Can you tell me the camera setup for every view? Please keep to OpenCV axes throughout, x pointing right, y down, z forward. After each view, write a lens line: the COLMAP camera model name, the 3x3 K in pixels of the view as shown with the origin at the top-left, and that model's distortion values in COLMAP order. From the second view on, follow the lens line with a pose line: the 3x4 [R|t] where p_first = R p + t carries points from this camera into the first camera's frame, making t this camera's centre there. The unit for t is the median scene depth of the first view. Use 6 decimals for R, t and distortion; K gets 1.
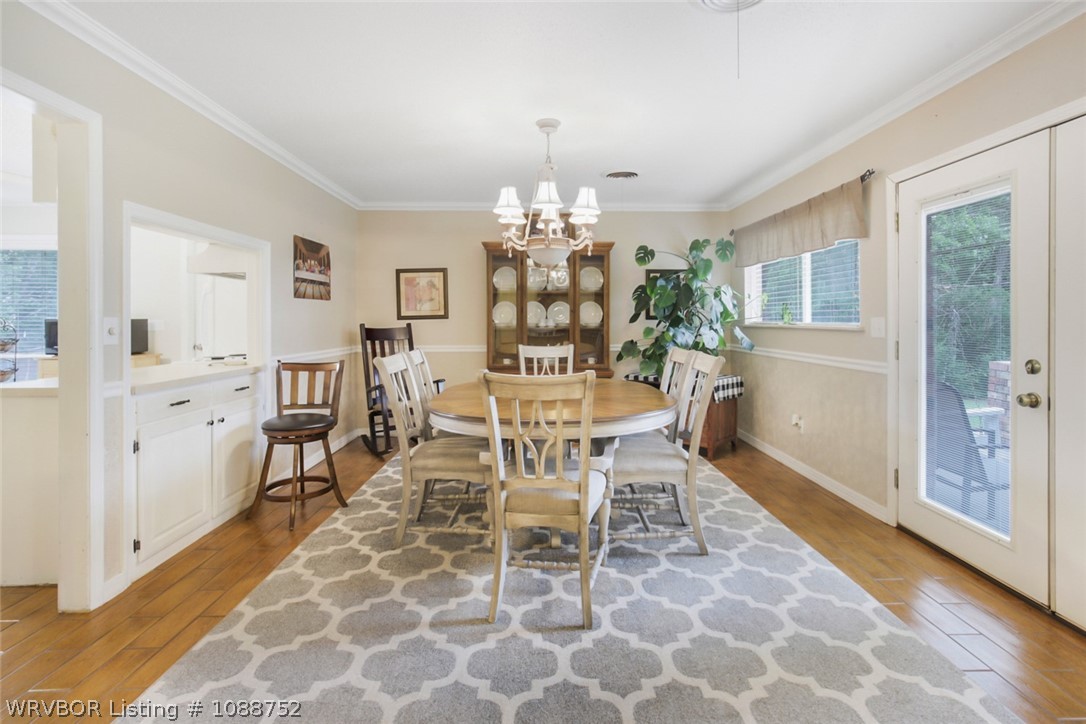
lens RADIAL K [[513.4, 0, 544.1], [0, 513.4, 321.6], [0, 0, 1]] dist [0.000948, 0.000121]
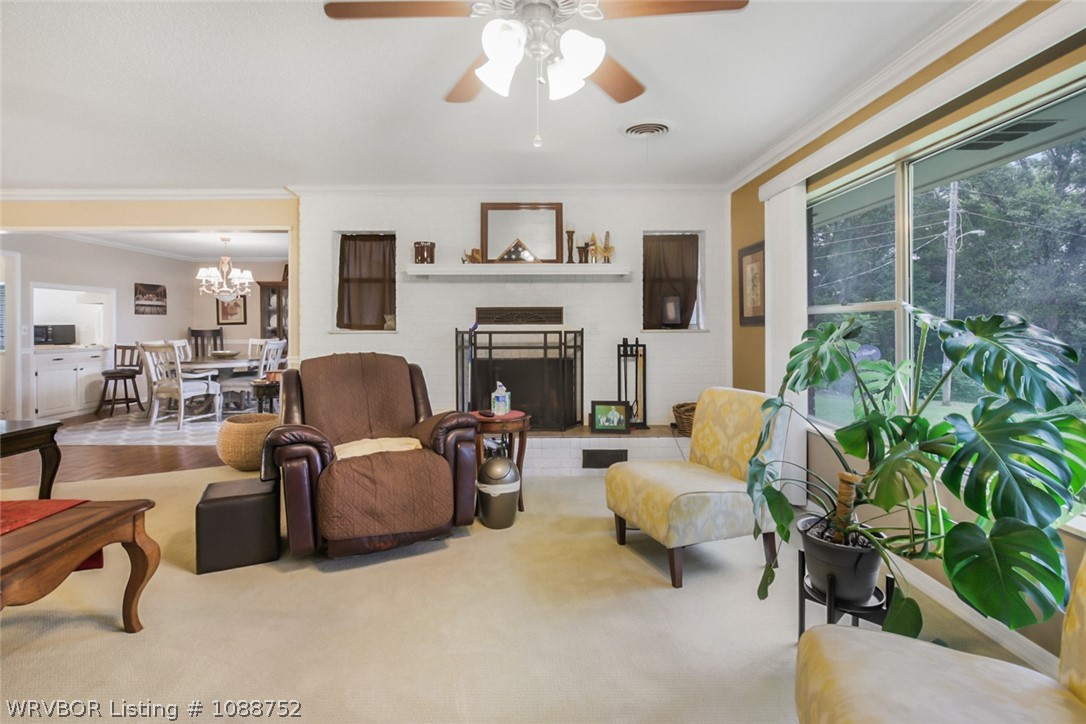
lens RADIAL K [[522.8, 0, 540.8], [0, 522.8, 324.9], [0, 0, 1]] dist [0.000572, 0.000761]
pose [[0.999759, -0.001409, -0.021903, 1.137280], [0.001390, 0.999999, -0.000874, -0.001705], [0.021905, 0.000843, 0.999760, -1.000824]]
